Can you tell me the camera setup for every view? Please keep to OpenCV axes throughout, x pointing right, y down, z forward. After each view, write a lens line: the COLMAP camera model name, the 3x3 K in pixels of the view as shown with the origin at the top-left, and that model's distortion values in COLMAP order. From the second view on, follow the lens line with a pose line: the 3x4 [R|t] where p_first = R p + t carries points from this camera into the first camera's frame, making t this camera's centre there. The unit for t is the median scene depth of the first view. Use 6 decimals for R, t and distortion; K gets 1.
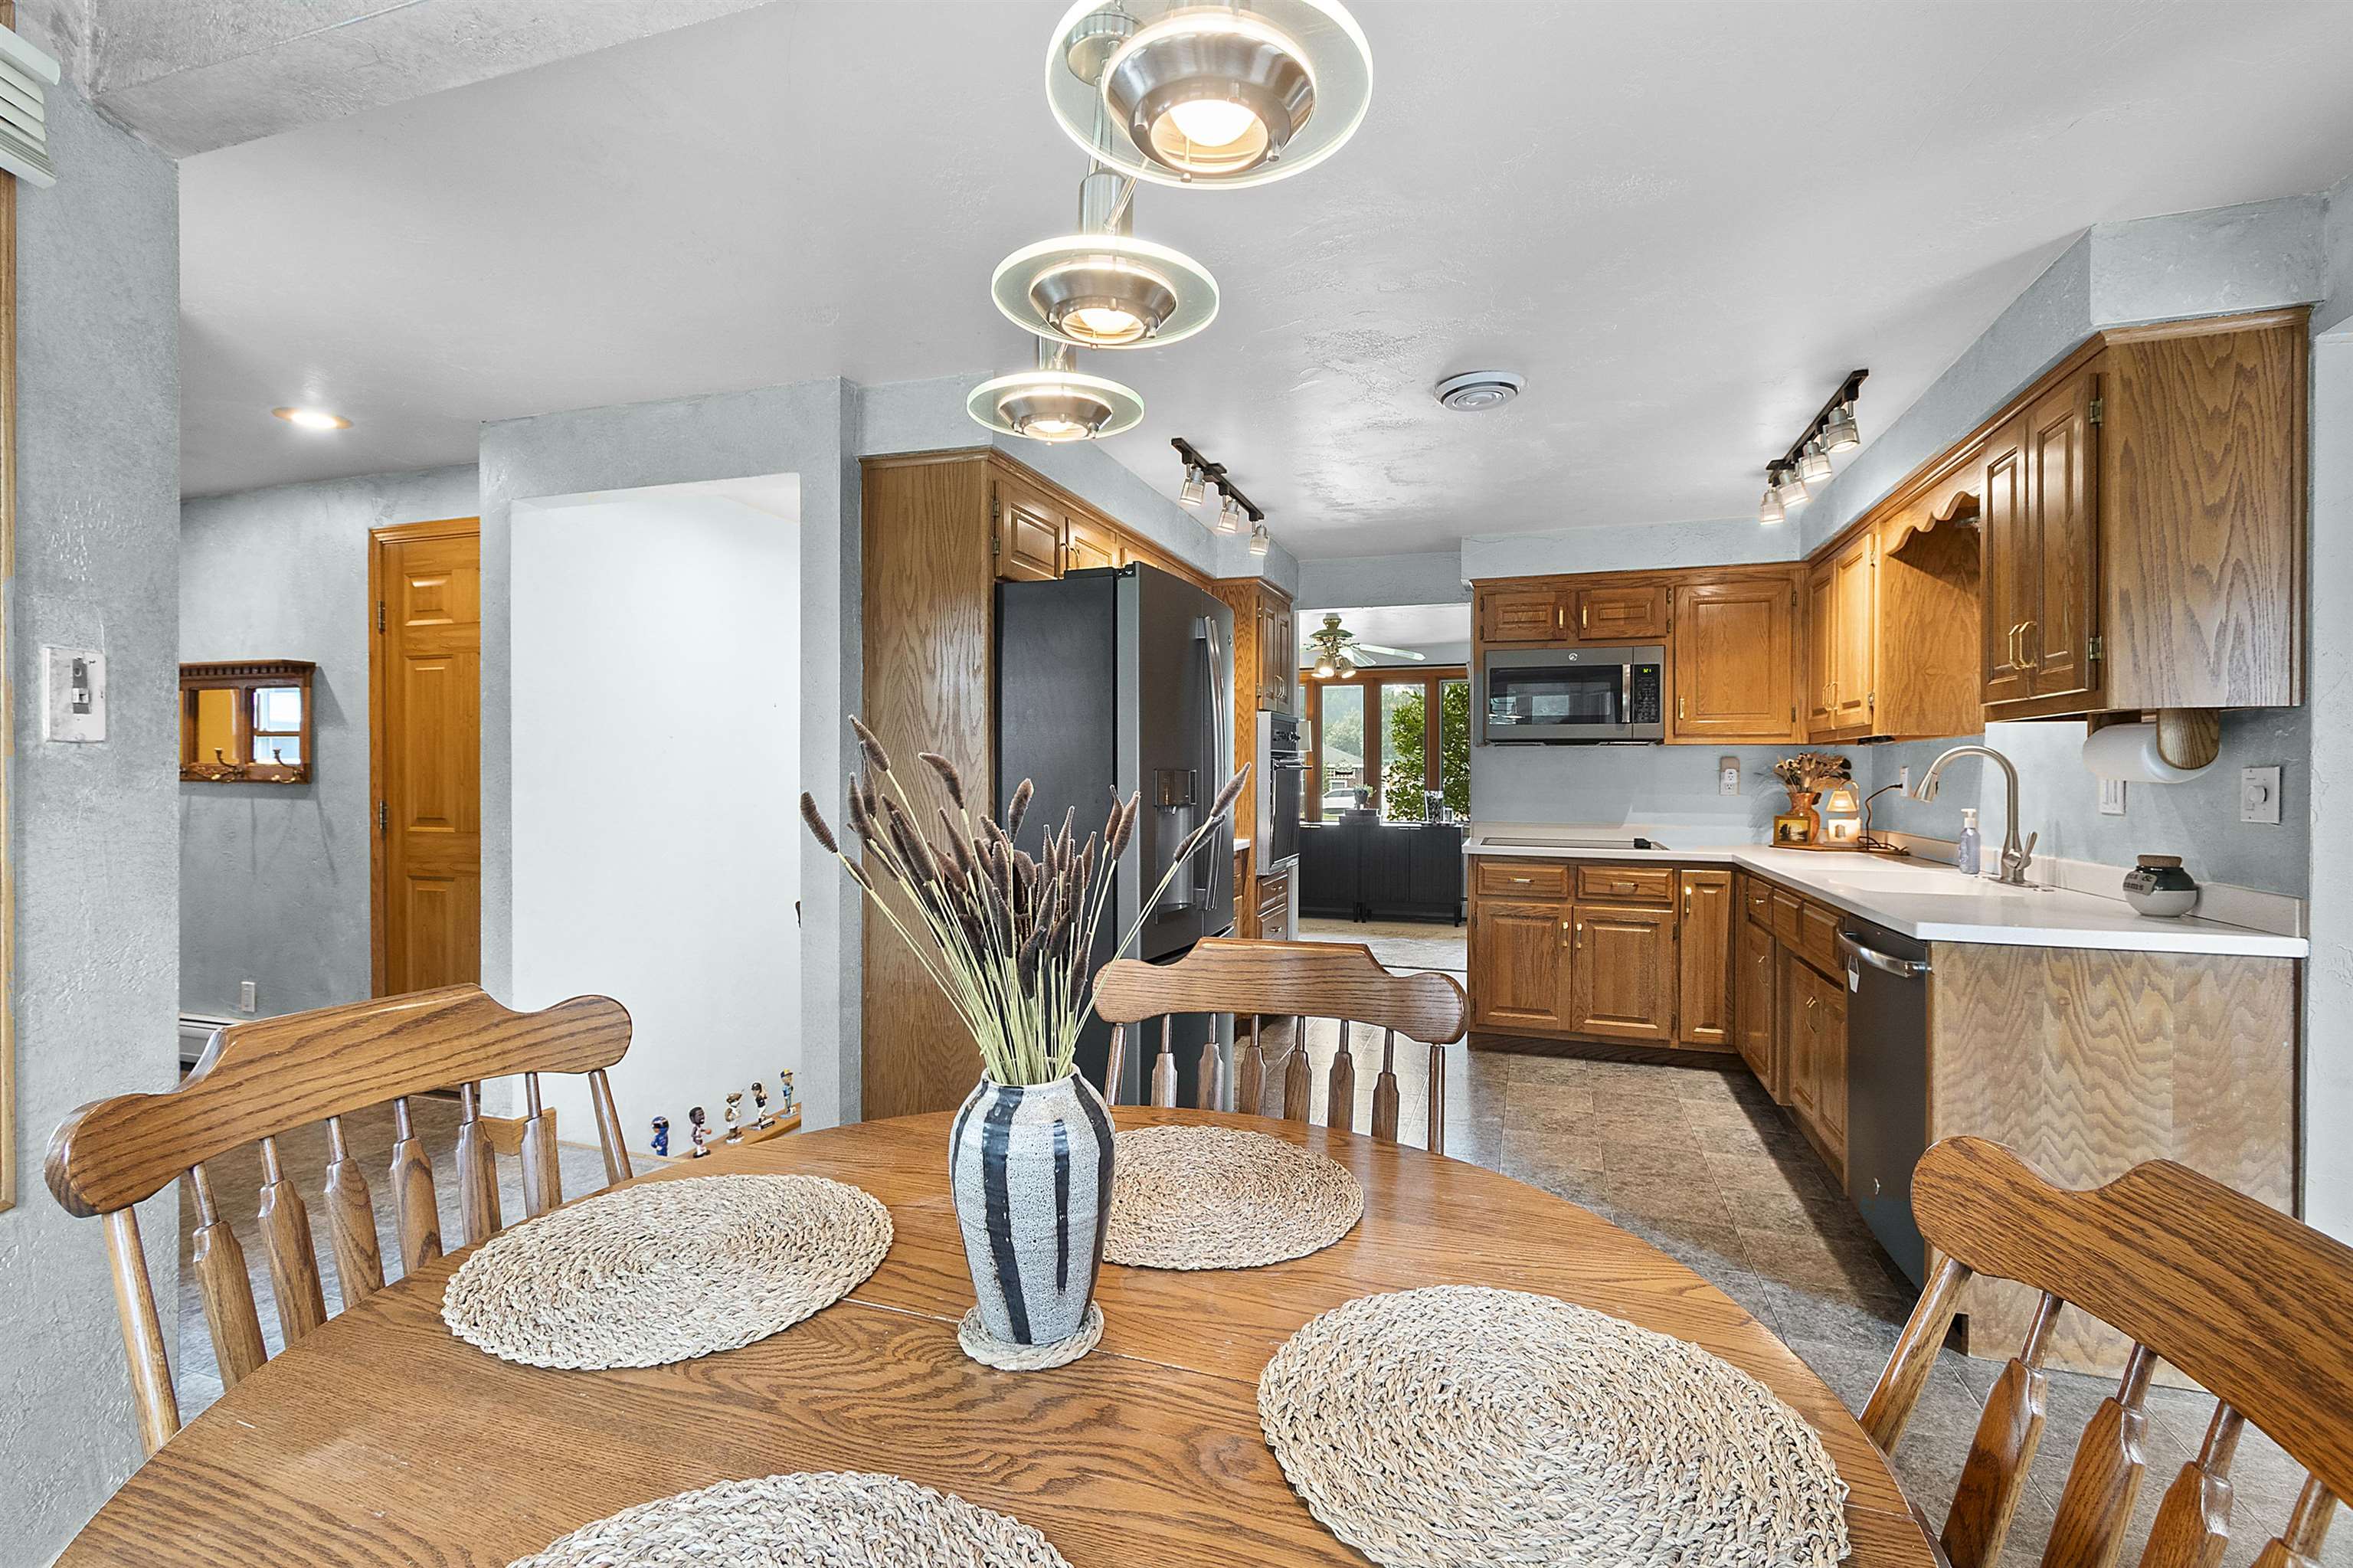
lens RADIAL K [[1046.1, 0, 1176.5], [0, 1046.1, 784.0], [0, 0, 1]] dist [-0.001545, -0.001226]
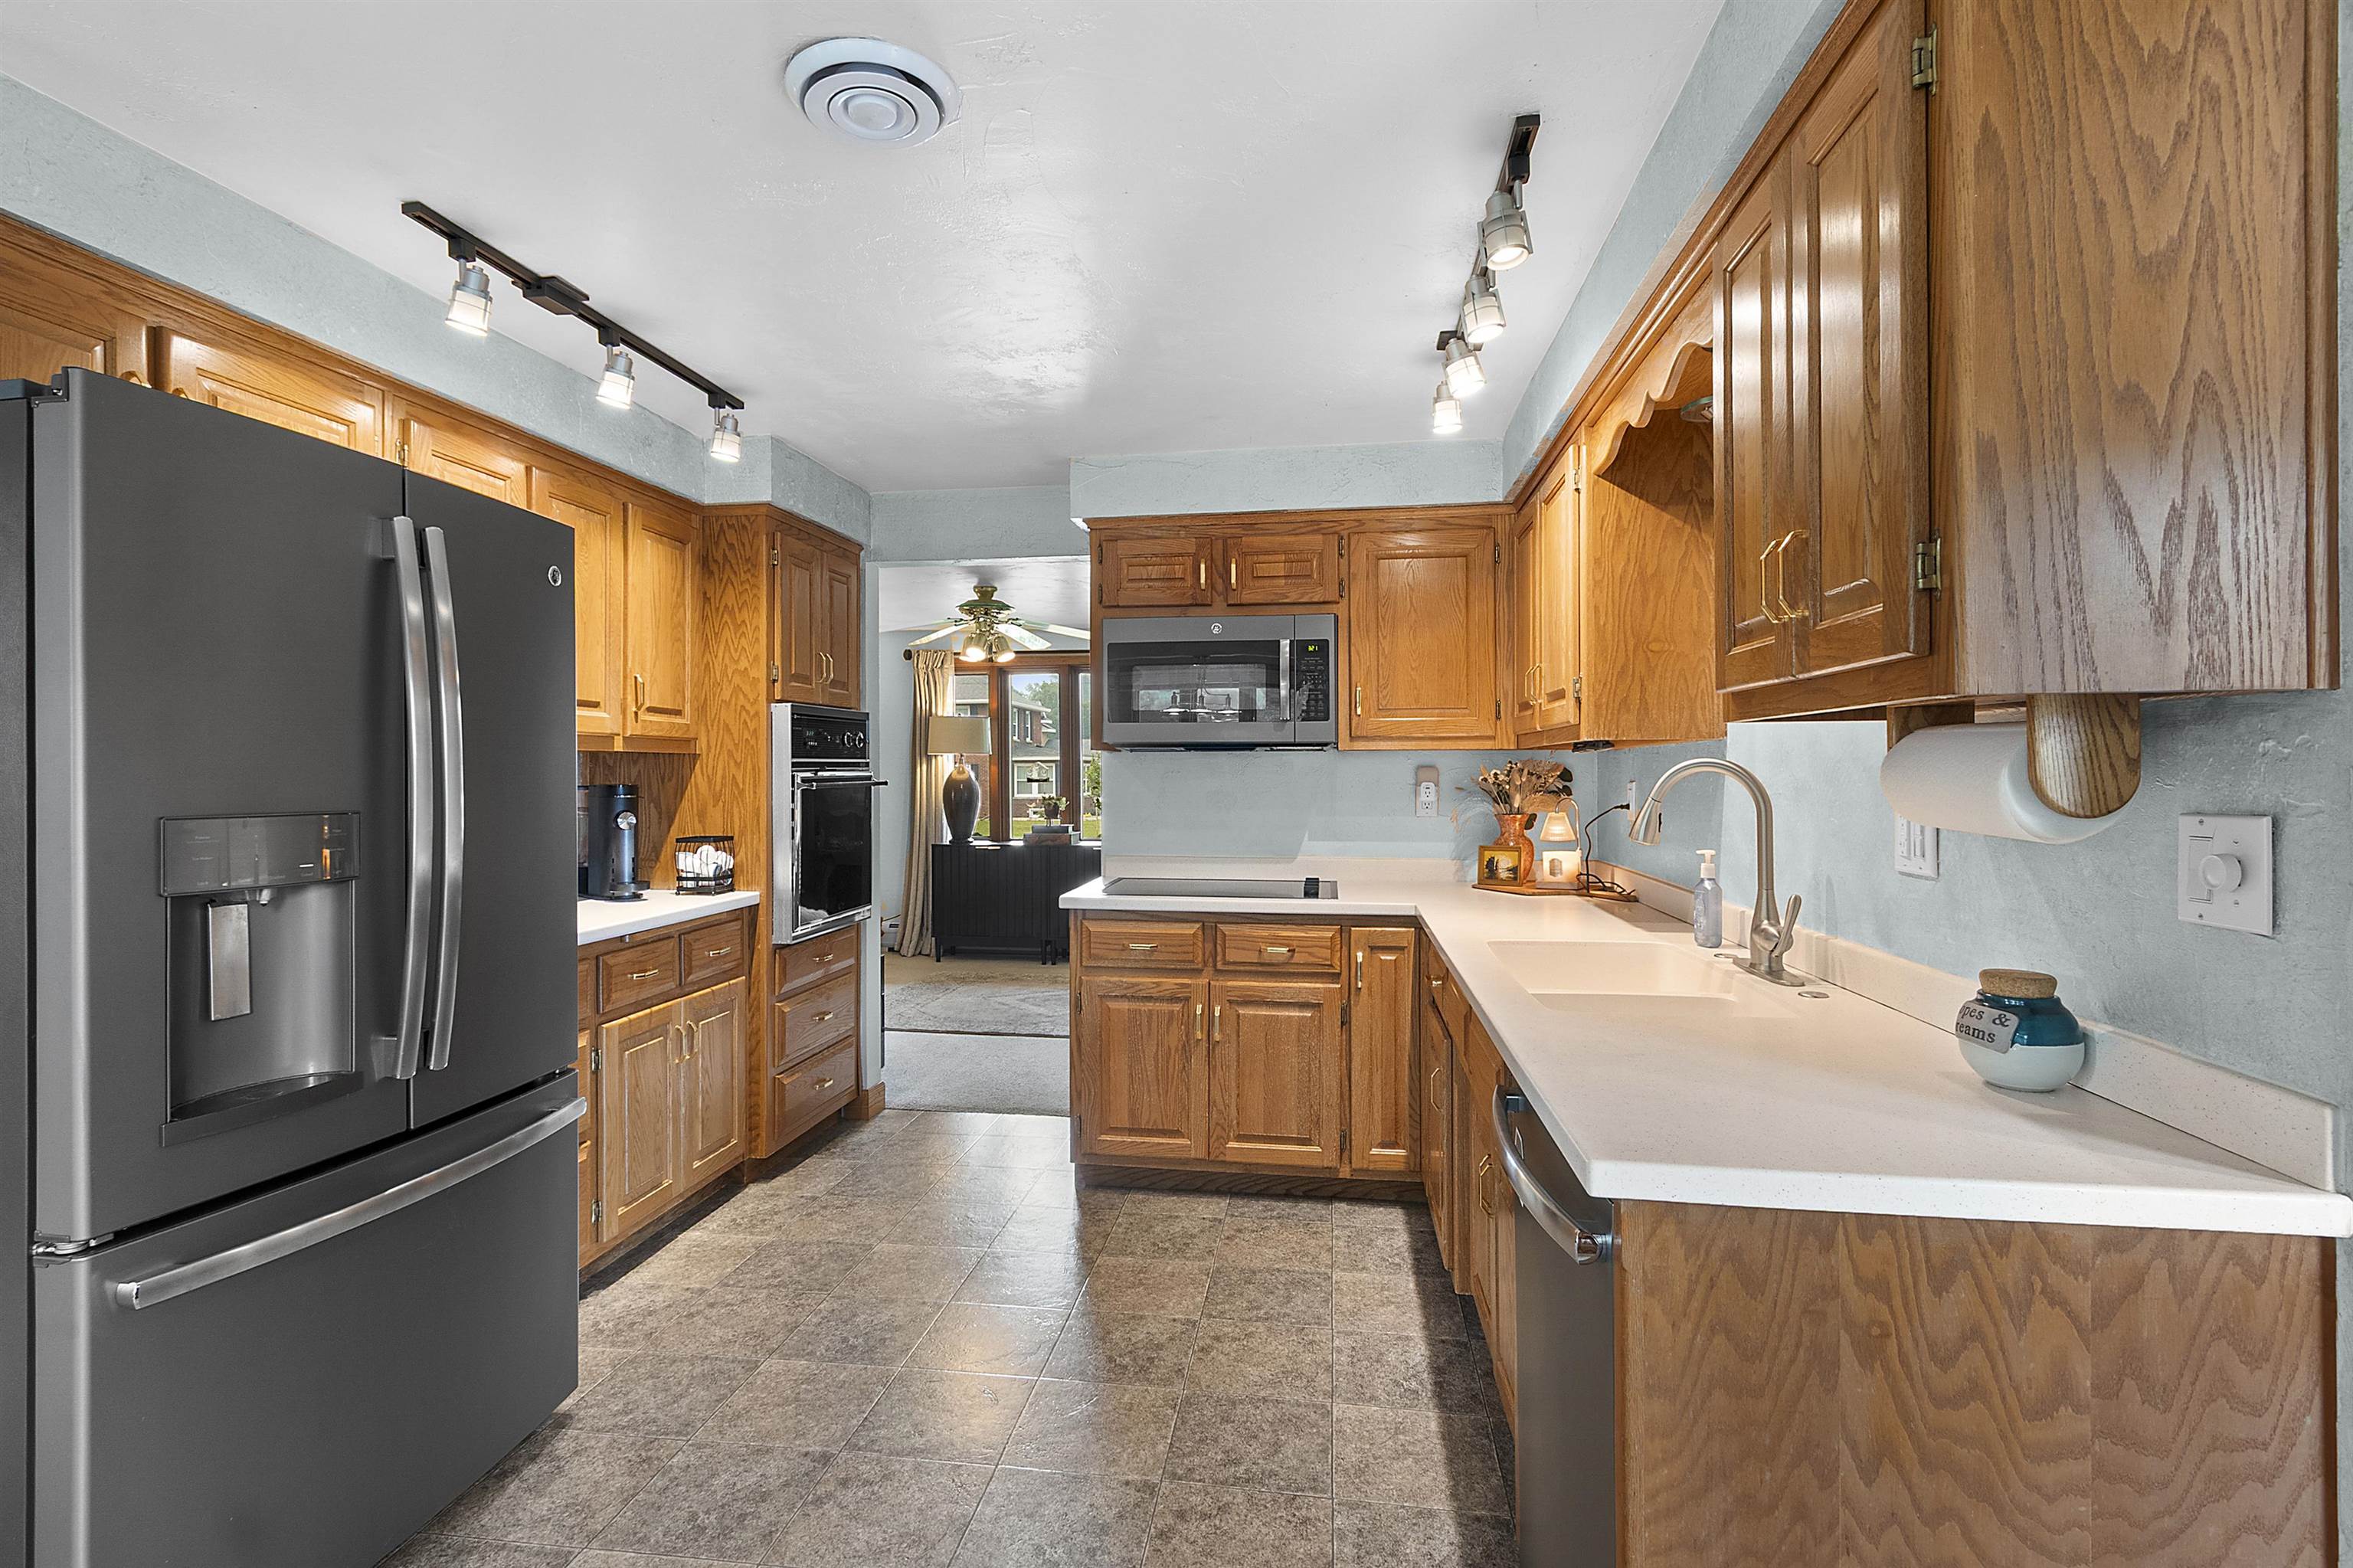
lens RADIAL K [[1103.8, 0, 1170.0], [0, 1103.8, 777.0], [0, 0, 1]] dist [0.002044, 0.000186]
pose [[0.982495, -0.007058, 0.186154, 0.276493], [0.008205, 0.999952, -0.005391, -0.021401], [-0.186107, 0.006824, 0.982506, 0.351932]]
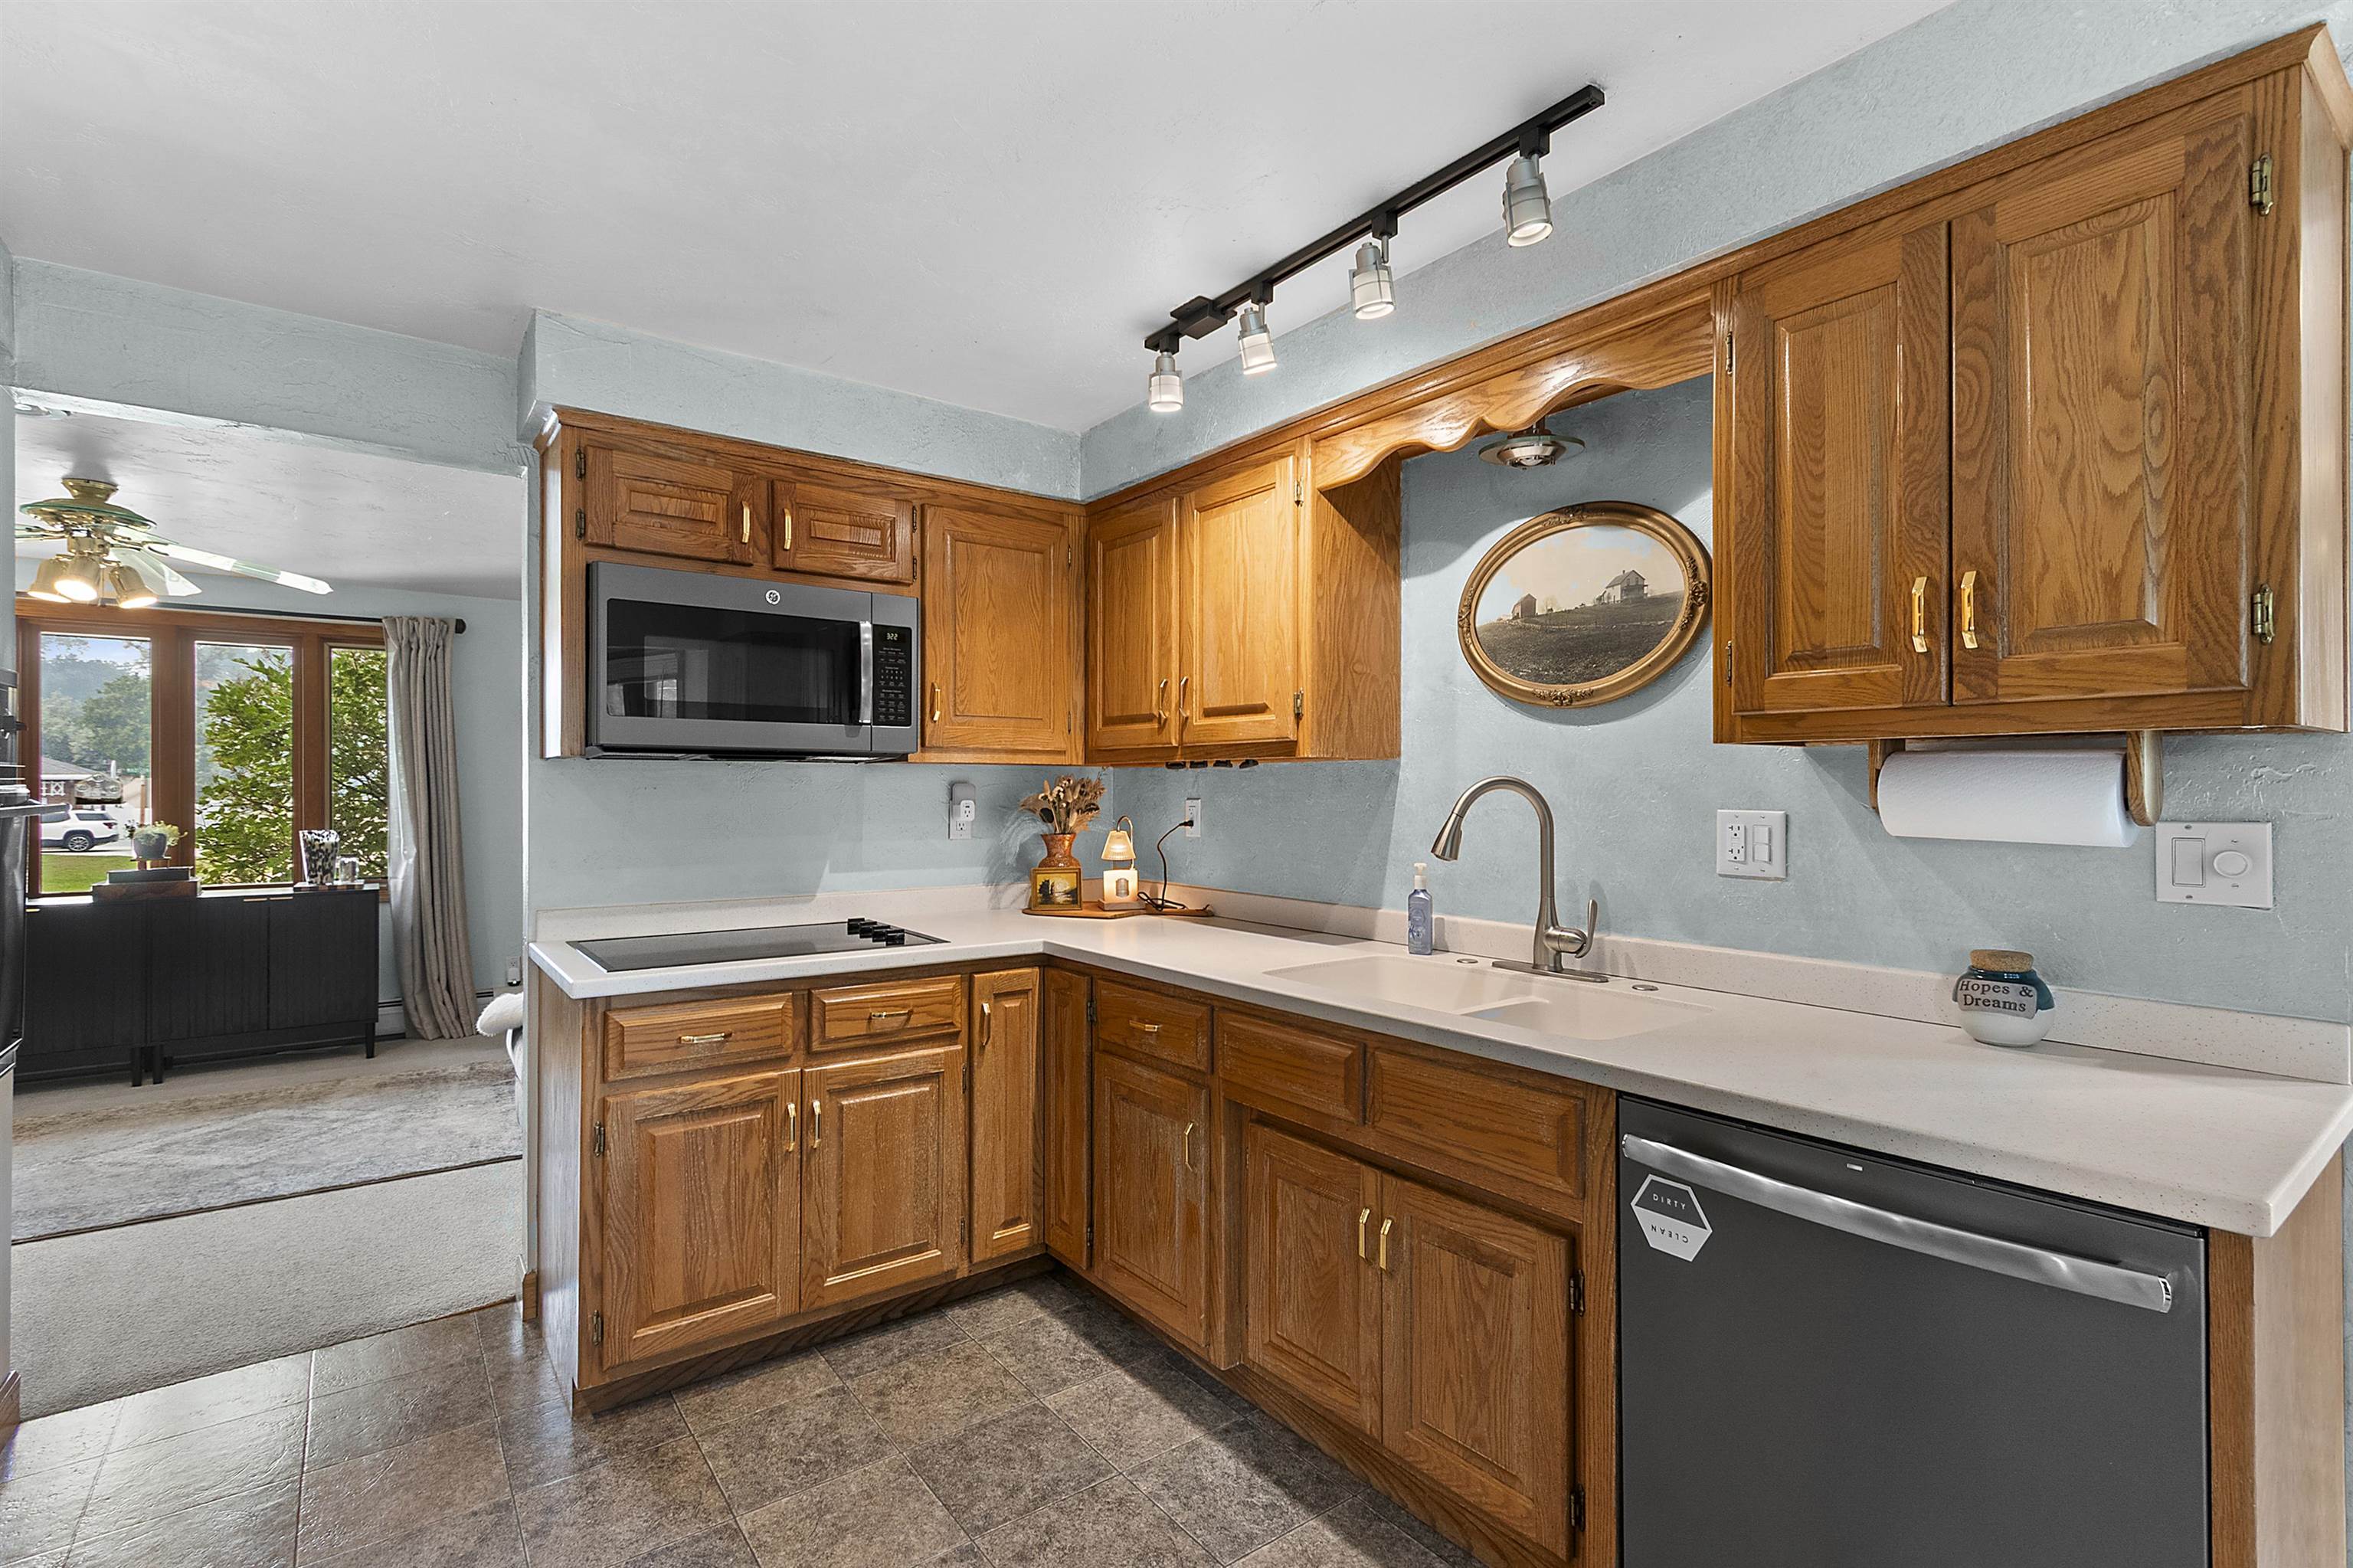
lens RADIAL K [[1062.3, 0, 1156.2], [0, 1062.3, 787.0], [0, 0, 1]] dist [0.006813, 0.000179]
pose [[0.569647, -0.002520, 0.821886, 0.055635], [0.011097, 0.999928, -0.004625, -0.025687], [-0.821815, 0.011755, 0.569634, 0.705637]]
